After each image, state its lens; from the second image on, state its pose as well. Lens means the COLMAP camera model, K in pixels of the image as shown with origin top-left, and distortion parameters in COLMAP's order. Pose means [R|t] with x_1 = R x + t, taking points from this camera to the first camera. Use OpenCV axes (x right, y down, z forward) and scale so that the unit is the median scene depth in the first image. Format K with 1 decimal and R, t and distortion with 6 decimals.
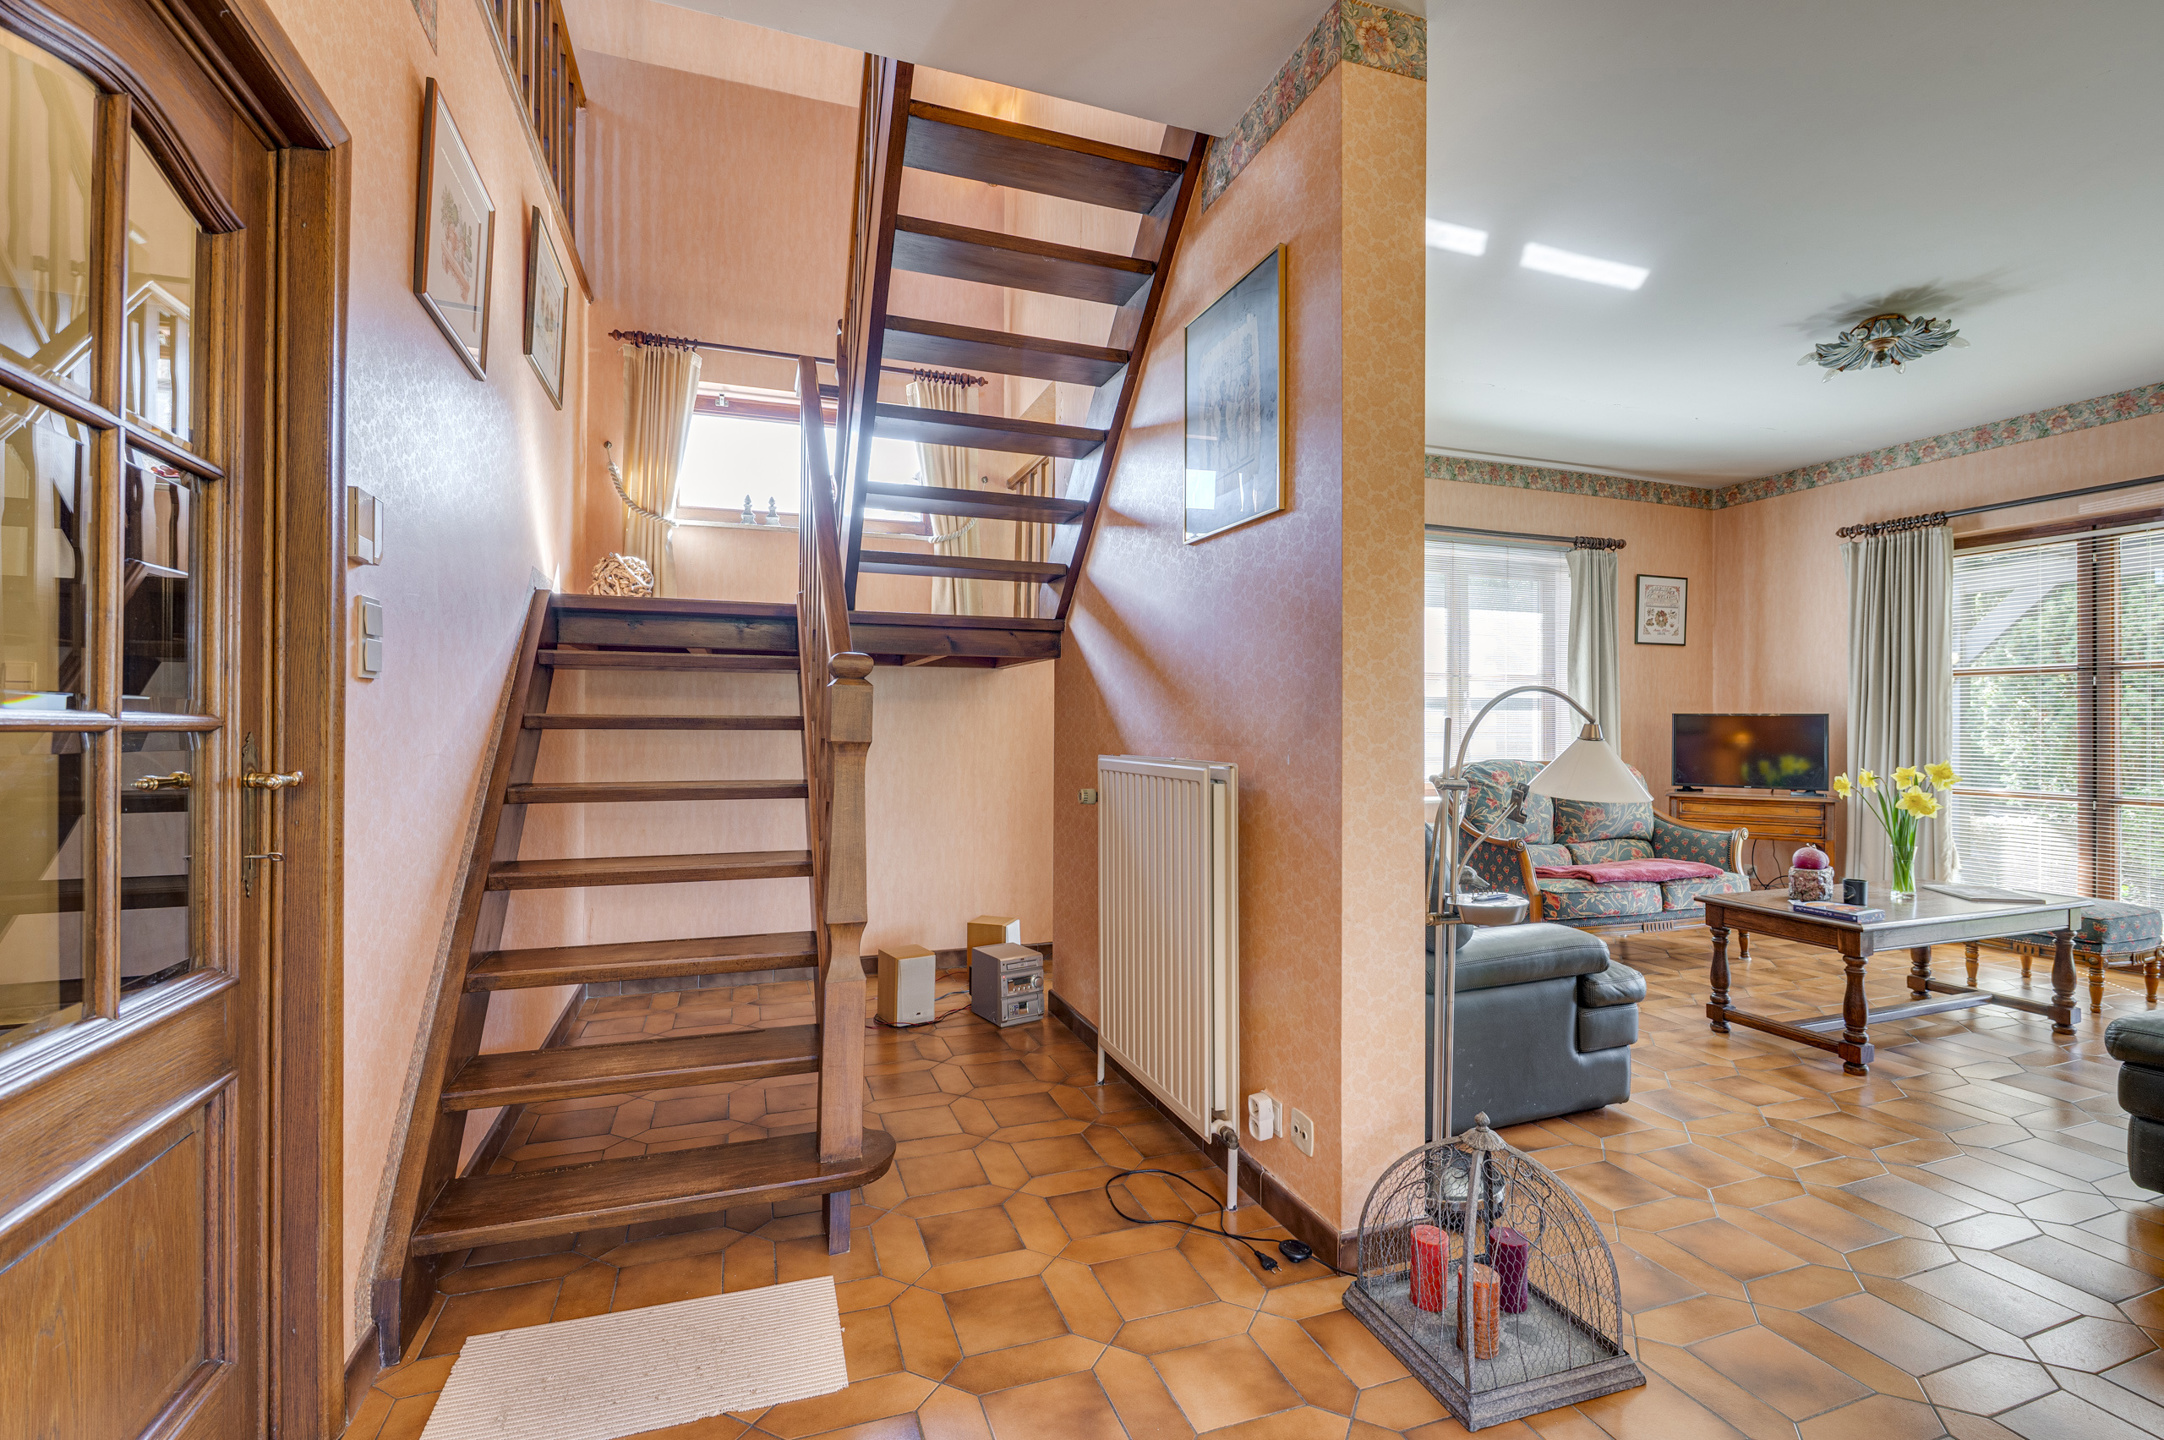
lens RADIAL K [[965.2, 0, 1082.0], [0, 965.2, 720.0], [0, 0, 1]] dist [-0.003713, -0.000820]
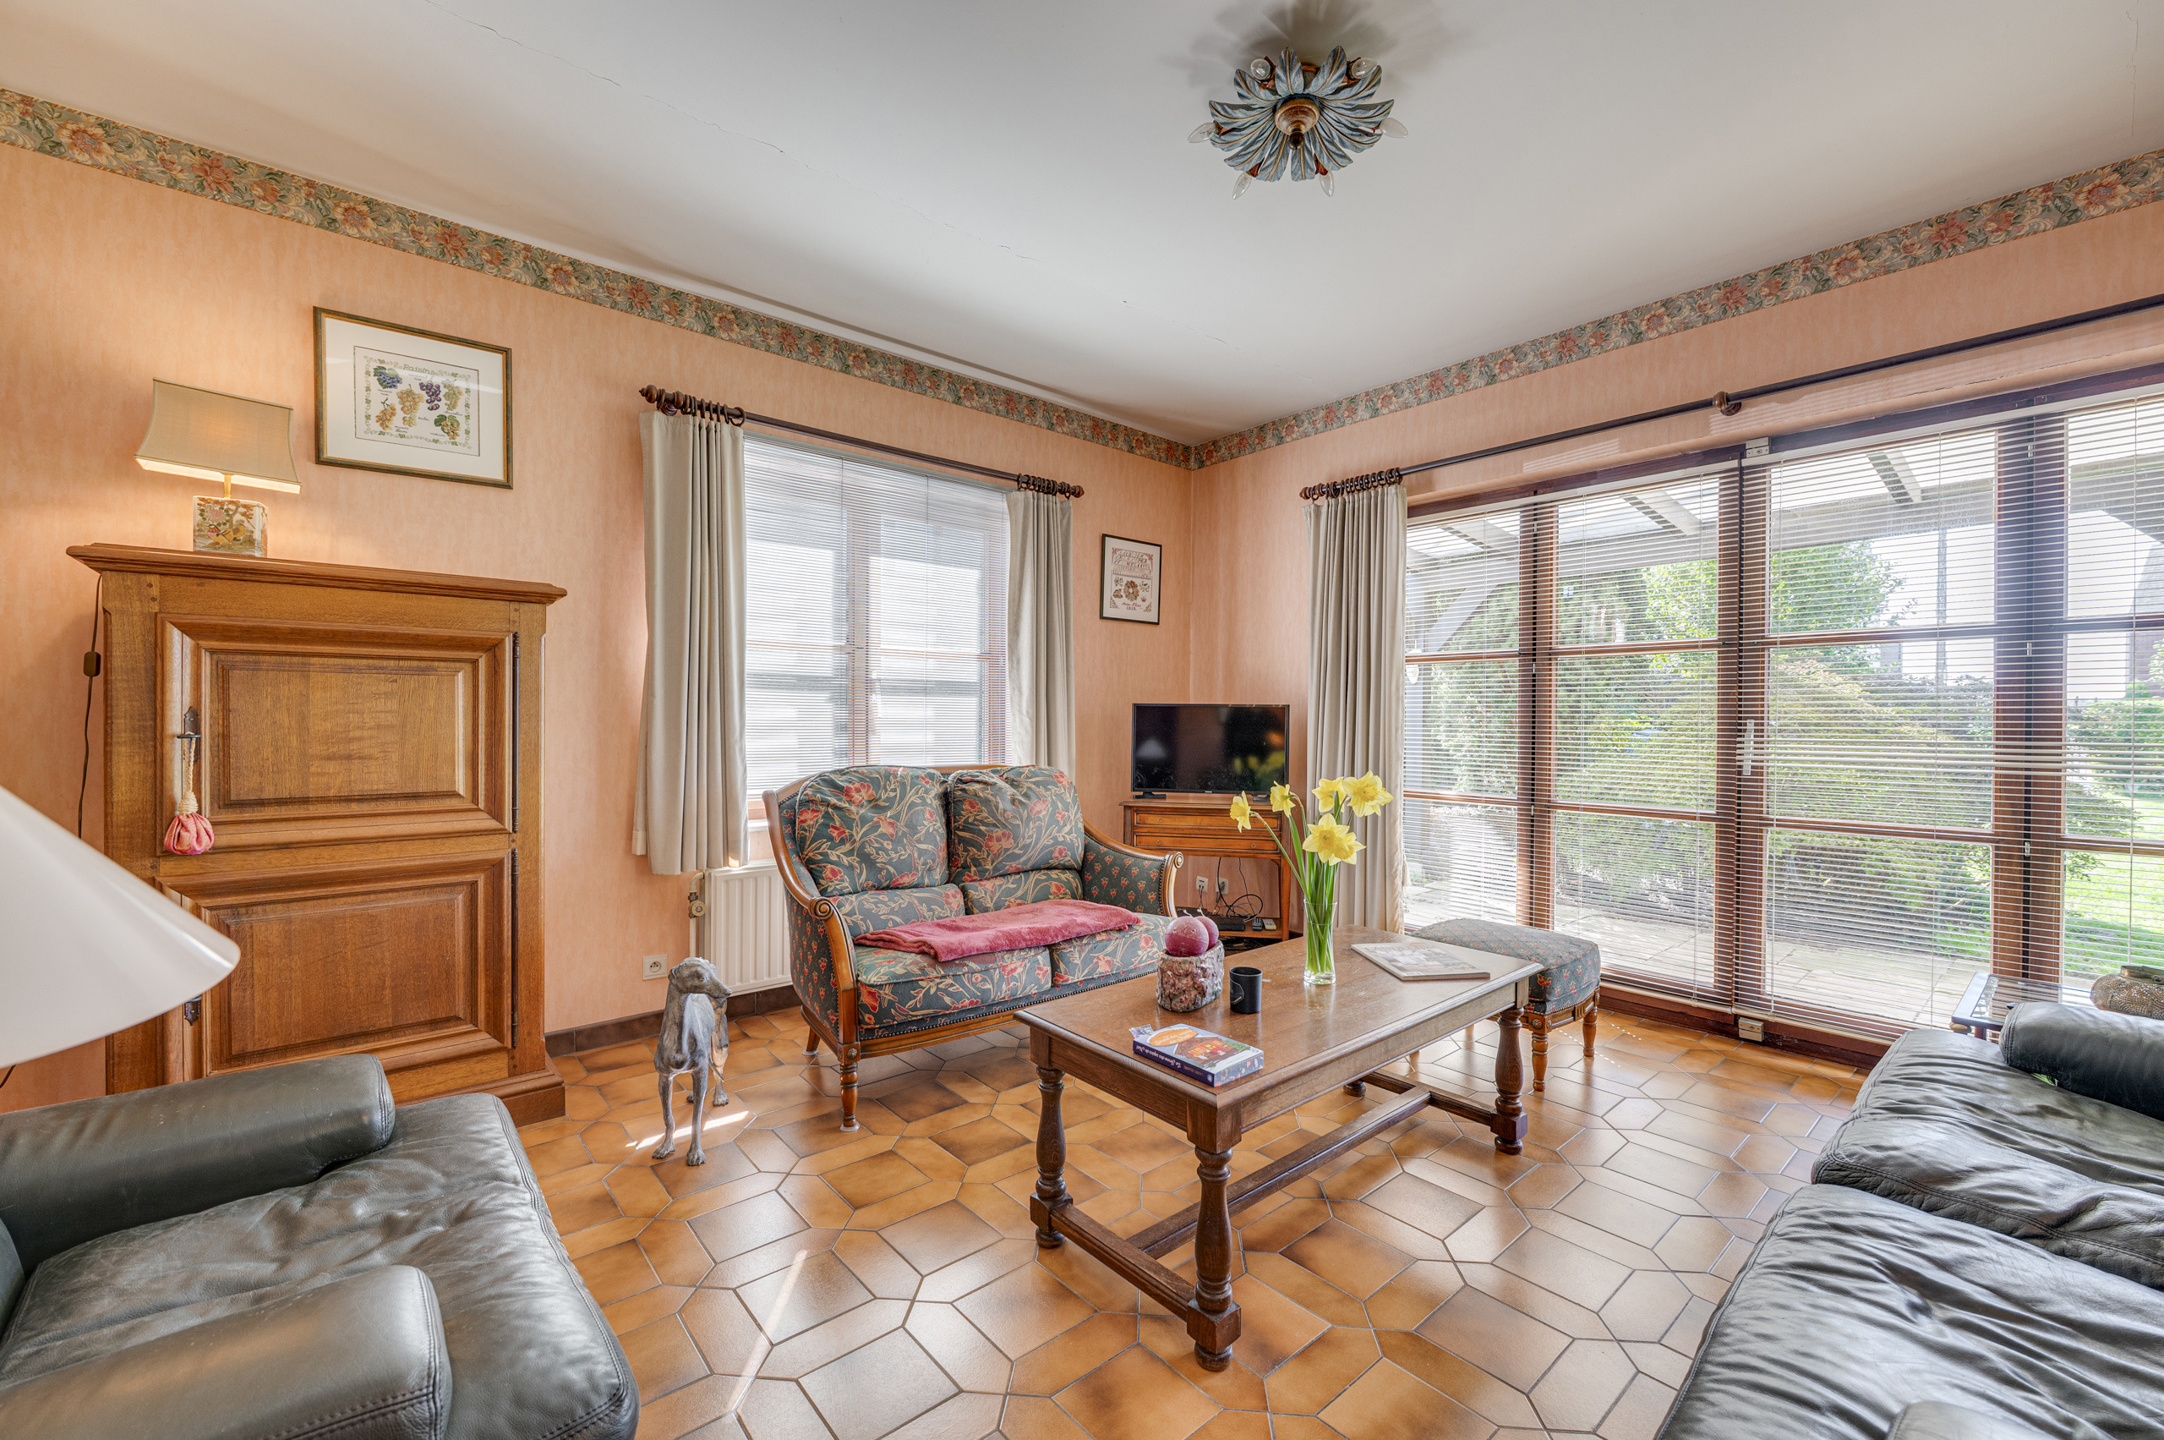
lens RADIAL K [[888.3, 0, 1082.0], [0, 888.3, 720.0], [0, 0, 1]] dist [0.000711, -0.000126]
pose [[0.935892, 0.003790, 0.352268, 0.343742], [-0.006270, 0.999963, 0.005899, 0.003658], [-0.352232, -0.007729, 0.935881, 0.346499]]
